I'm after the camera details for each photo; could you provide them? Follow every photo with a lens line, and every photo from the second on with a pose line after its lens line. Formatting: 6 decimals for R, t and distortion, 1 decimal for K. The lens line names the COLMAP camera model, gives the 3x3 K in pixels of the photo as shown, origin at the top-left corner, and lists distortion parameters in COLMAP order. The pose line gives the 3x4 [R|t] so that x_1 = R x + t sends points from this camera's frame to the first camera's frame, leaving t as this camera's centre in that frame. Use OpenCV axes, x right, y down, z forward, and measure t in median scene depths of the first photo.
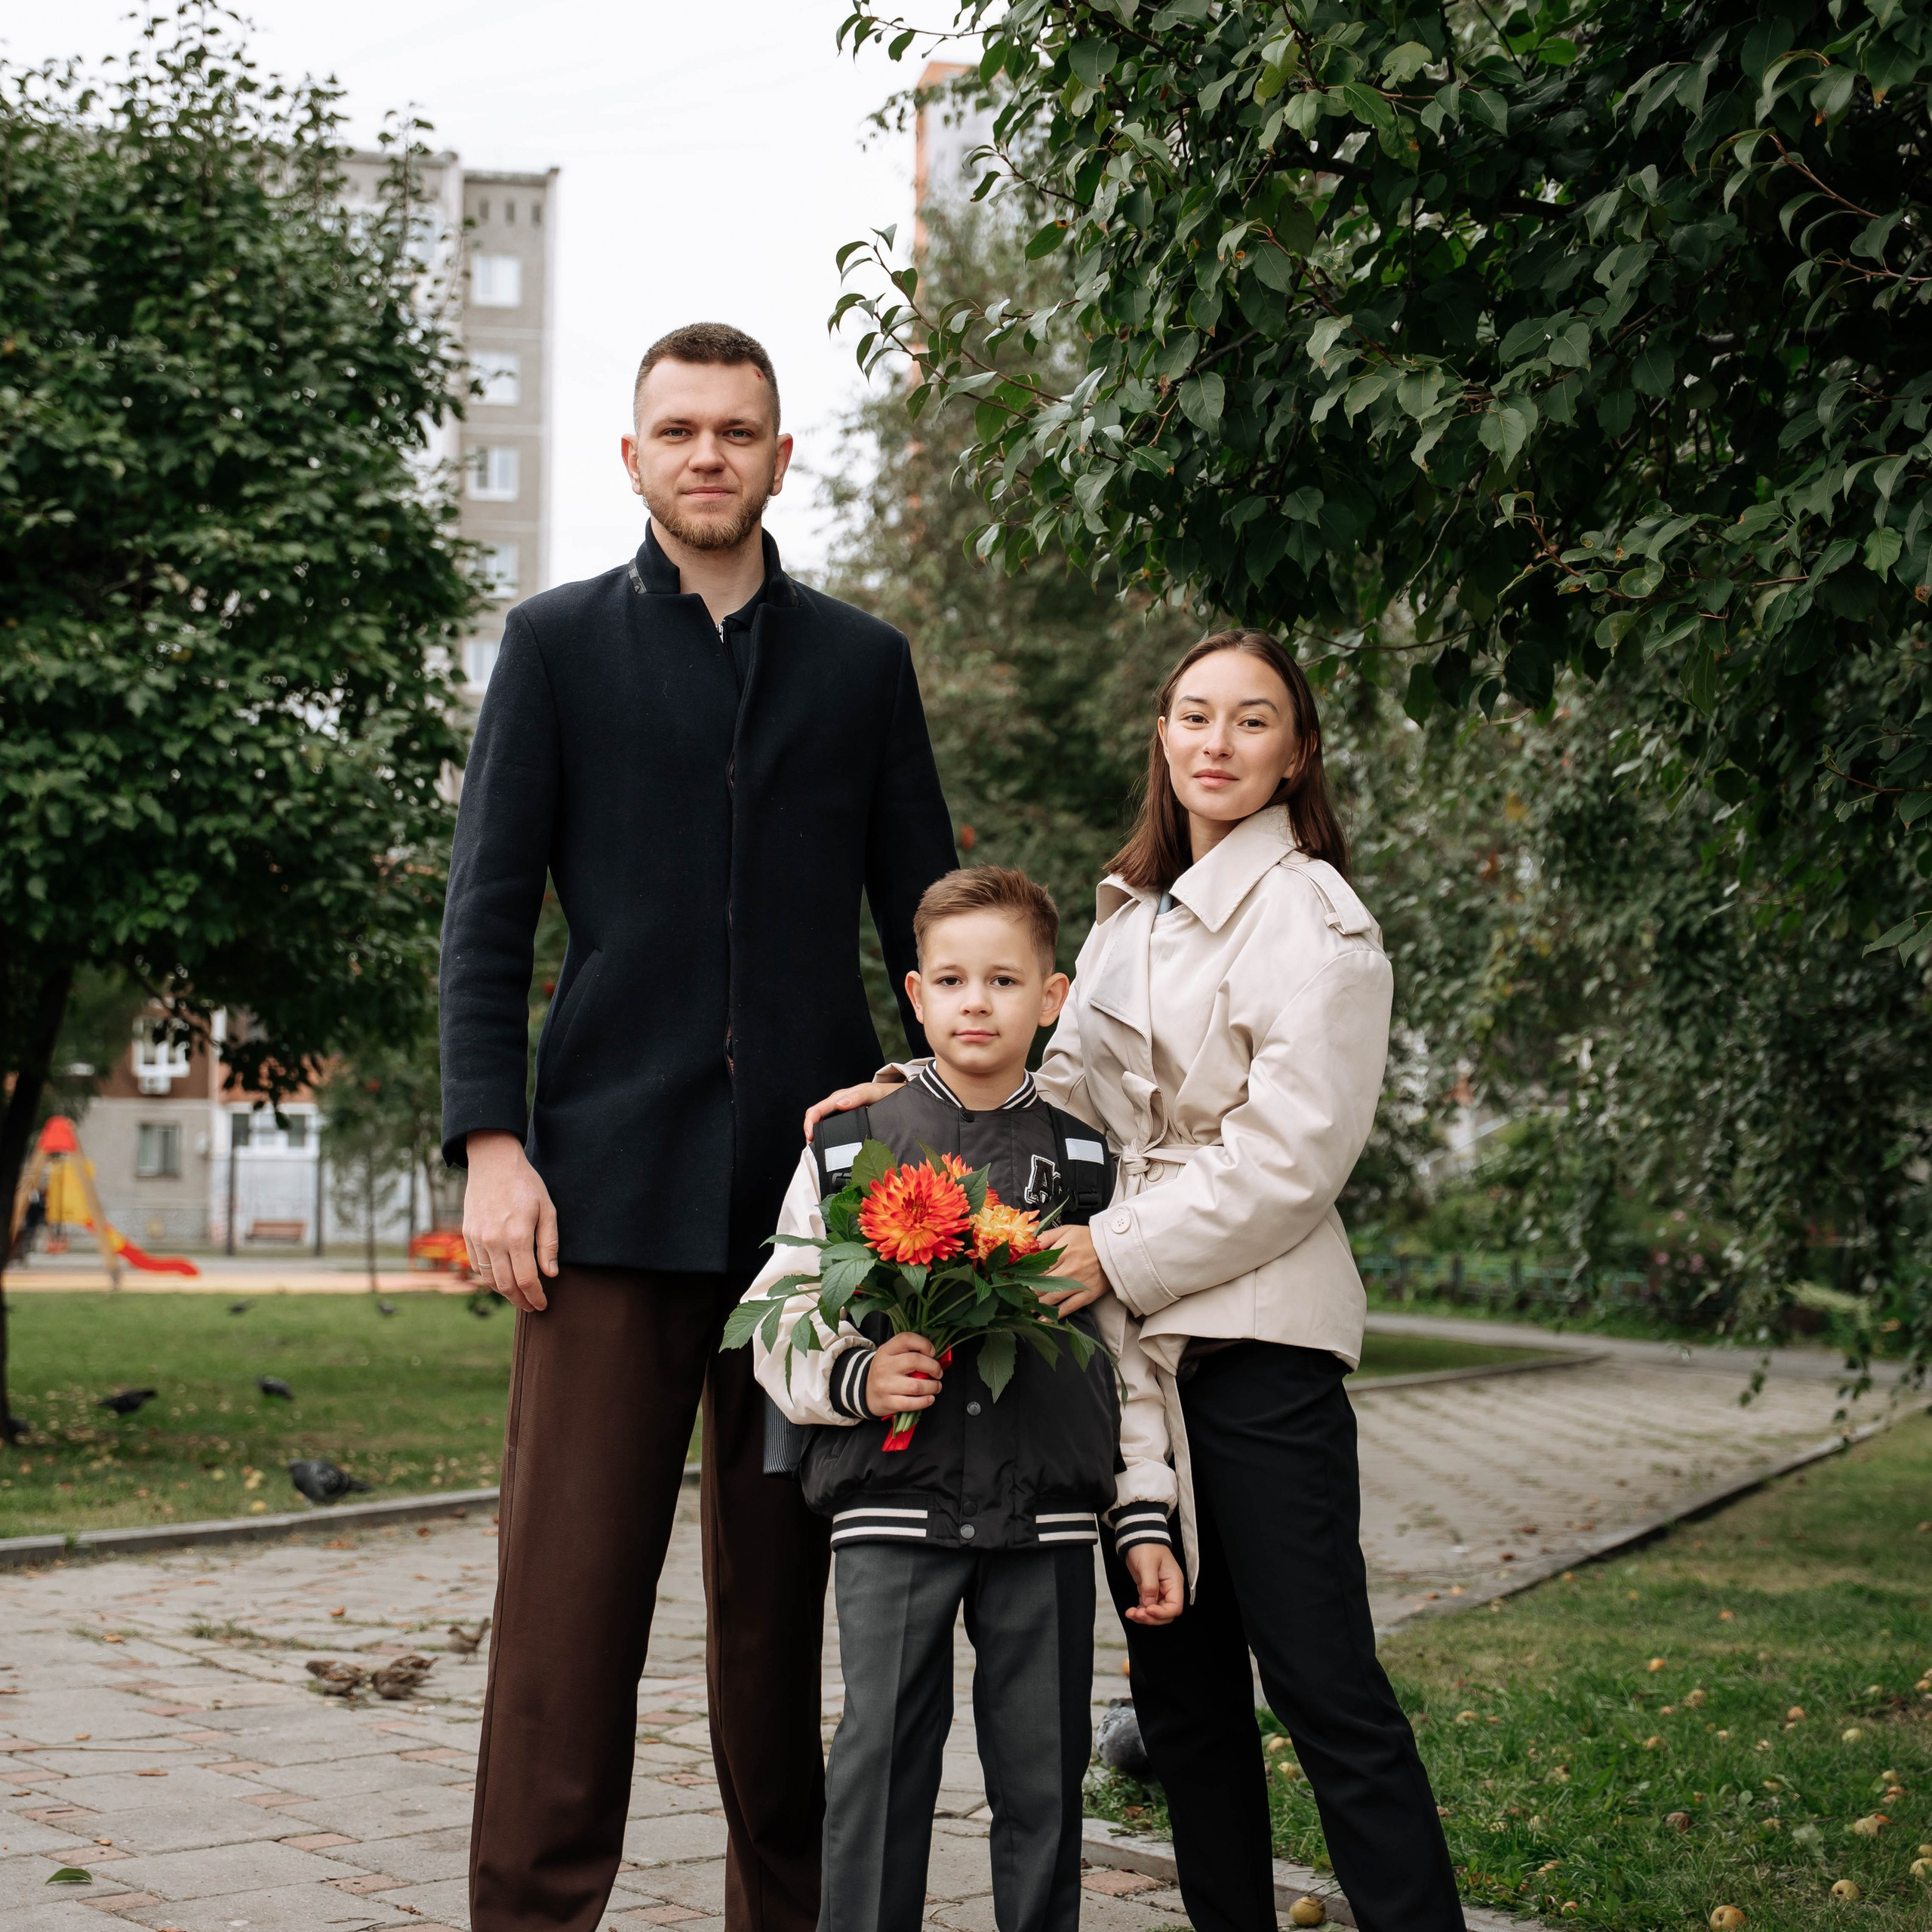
lens RADIAL K [[3713.7, 0, 953.6], [0, 3713.7, 905.8], [0, 0, 1]] dist [0.005911, 0.343211]
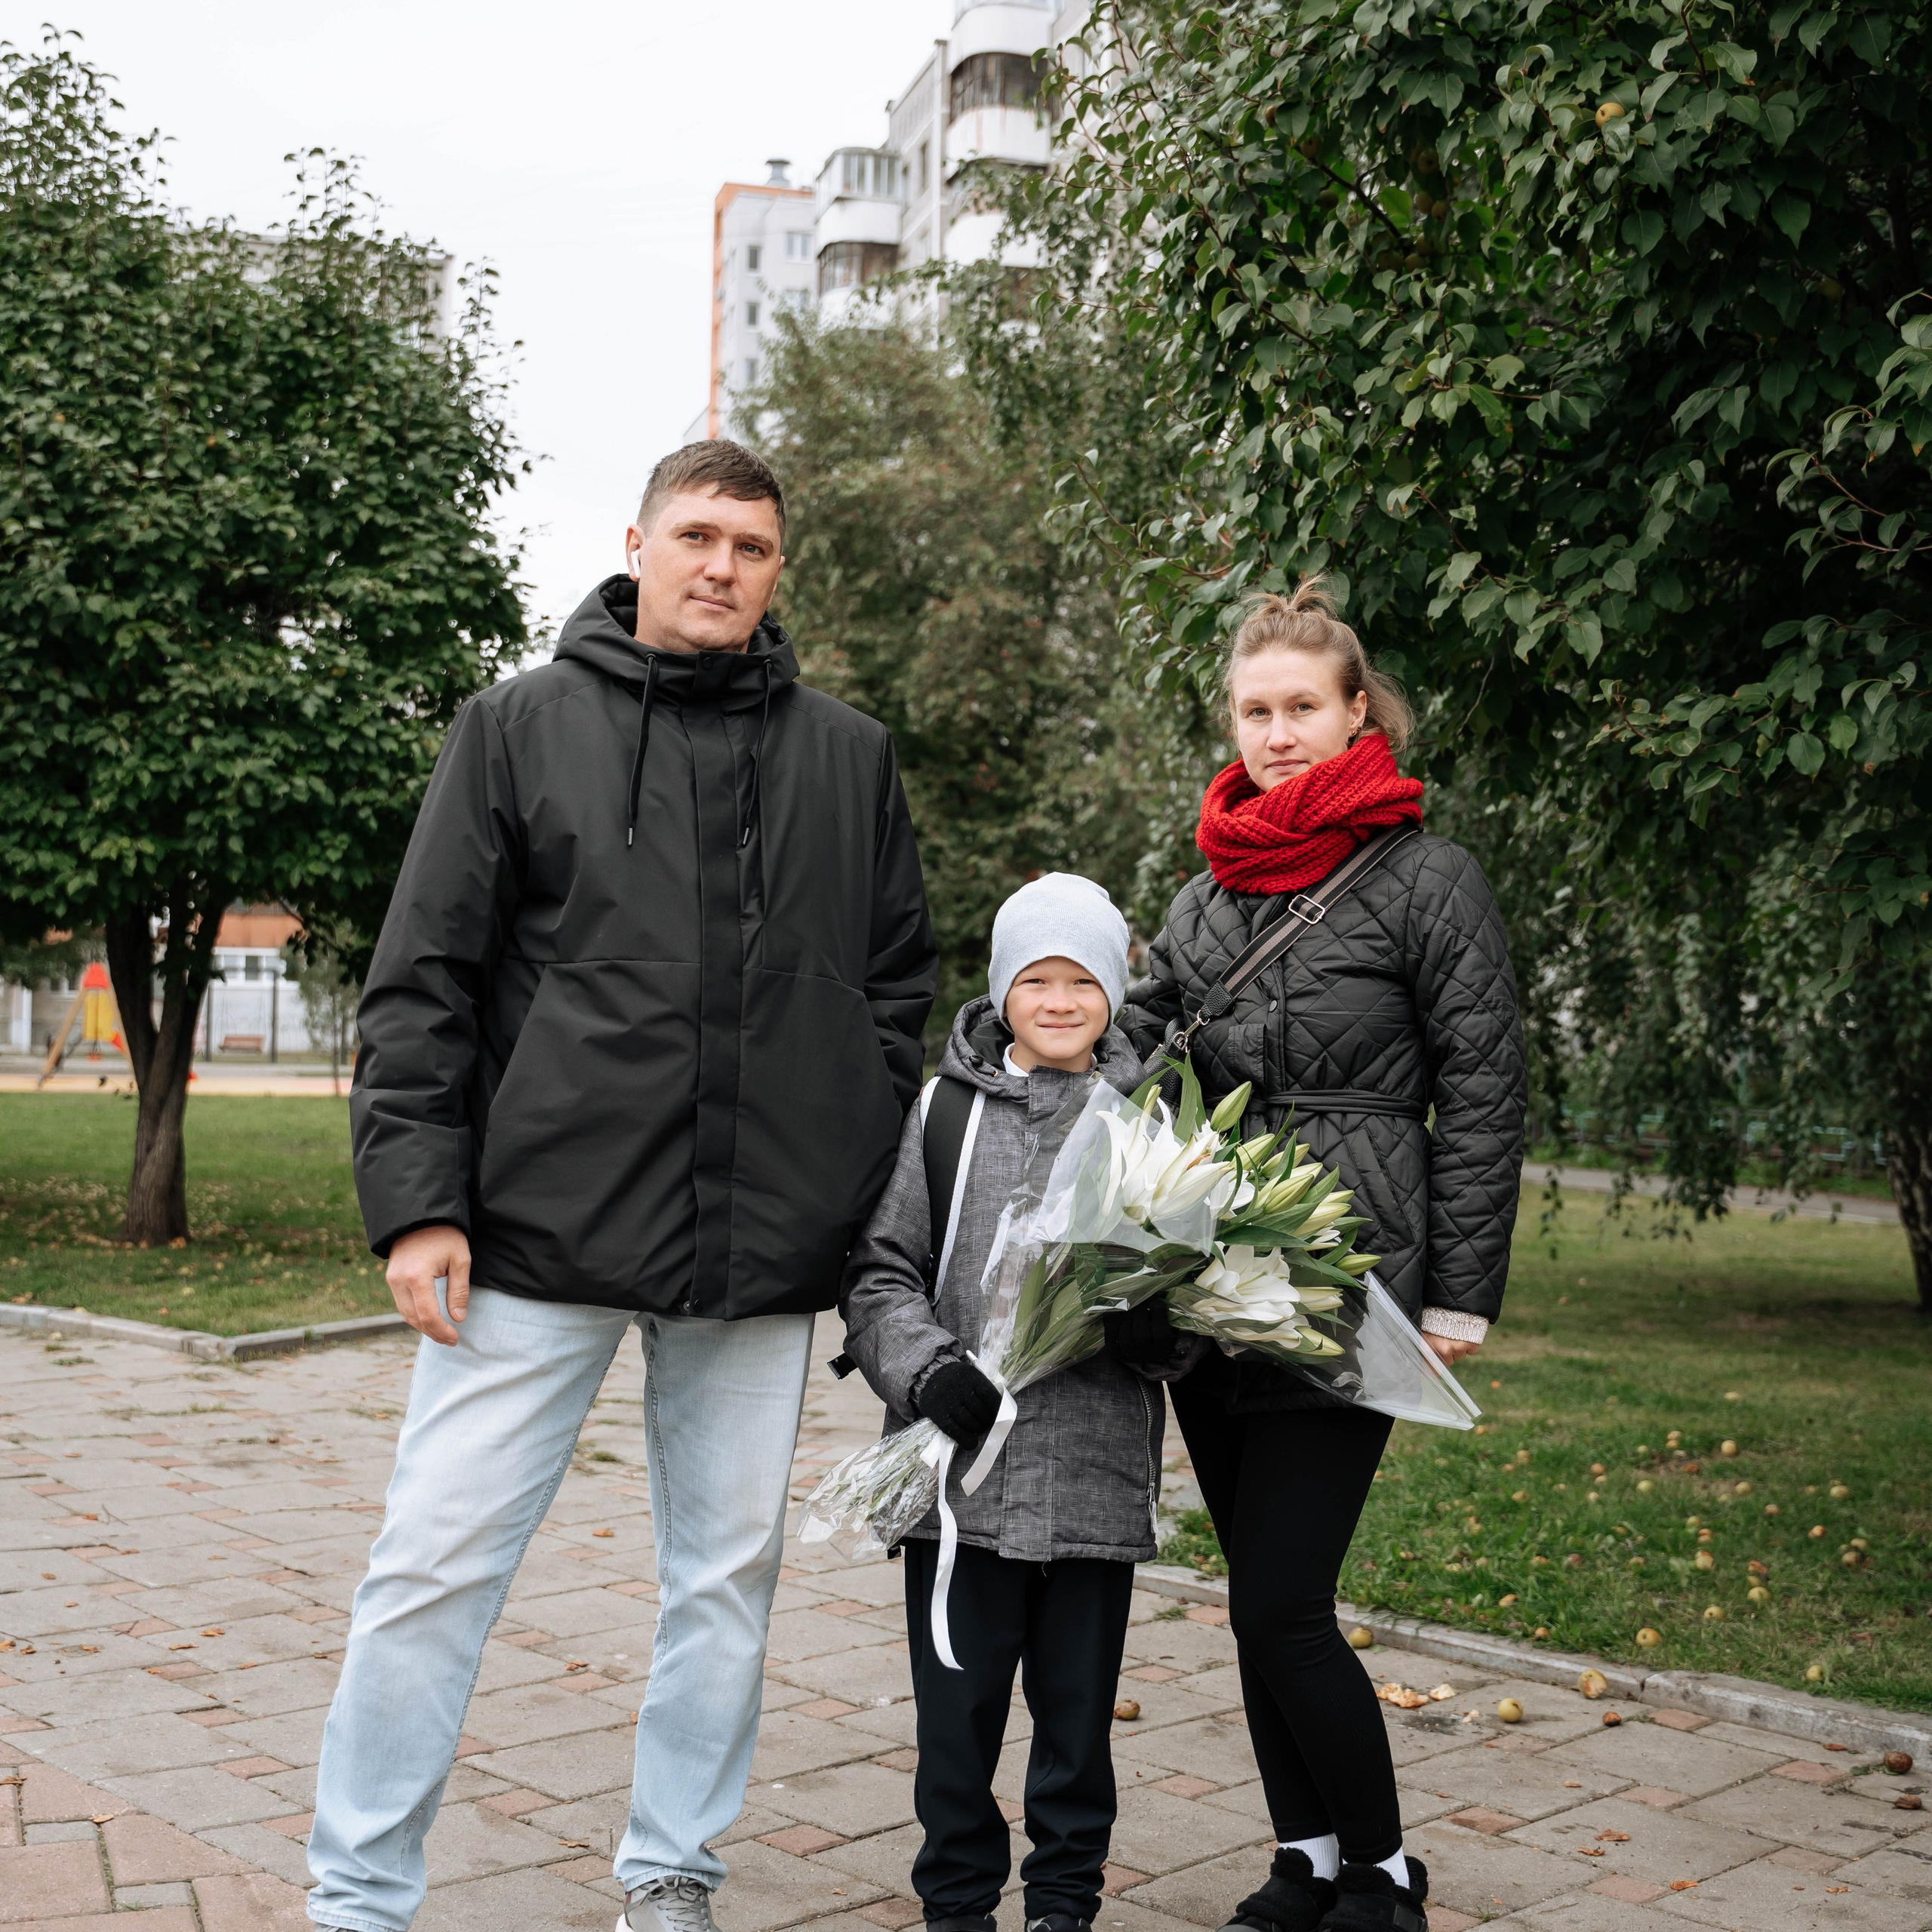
lens RADIAL K [[2722.0, 0, 971.2], [0, 2722.0, 920.6], [0, 0, 1]] dist [-0.101502, 0.227423]
pose [[0.995763, 0.009718, 0.091440, -0.066531], [-0.013684, 0.998988, 0.042845, -0.022012], [-0.090931, -0.043914, 0.994888, -0.007621]]
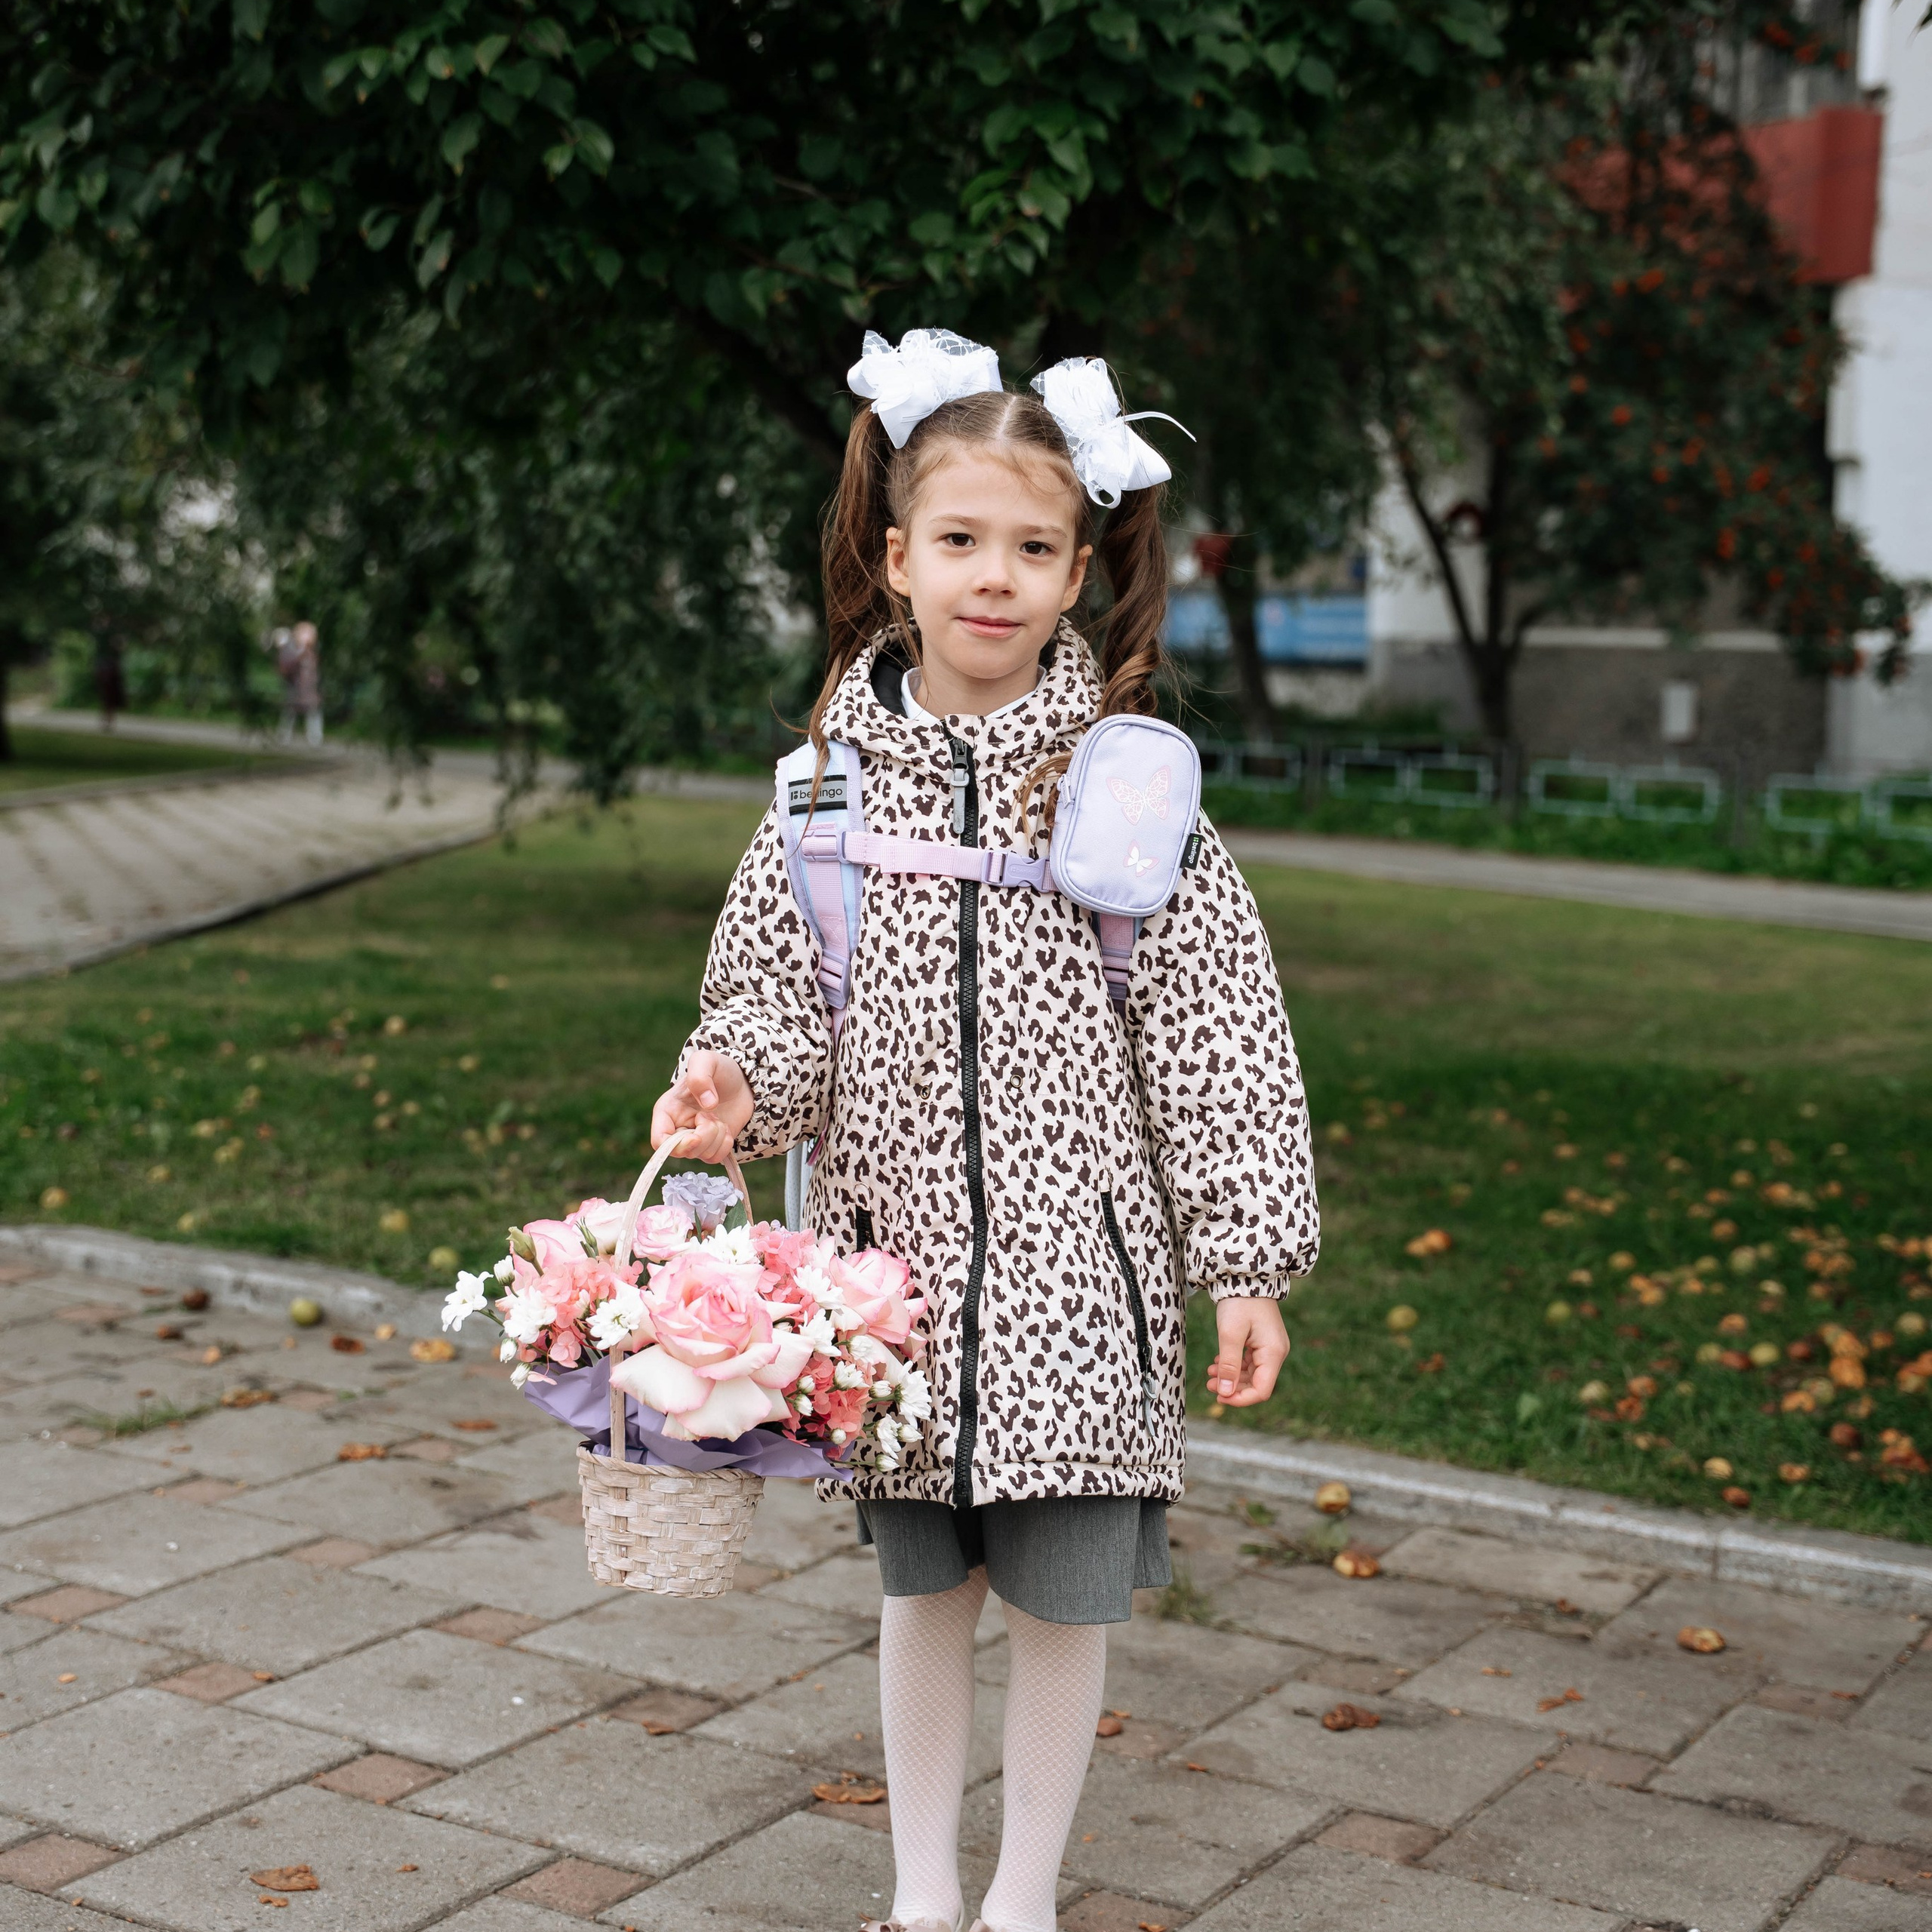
lens RADIAL K [[3210.6, 0, 966.0], [0, 3210.6, 966.0], [0, 0, 1]] dist [0.004646, -0.171515]
pose [[0.943428, -0.026139, 0.330545, 0.057015], [-0.035646, 0.983115, 0.179483, -0.014459], [-0.329656, -0.181112, 0.926567, -0.074716]]
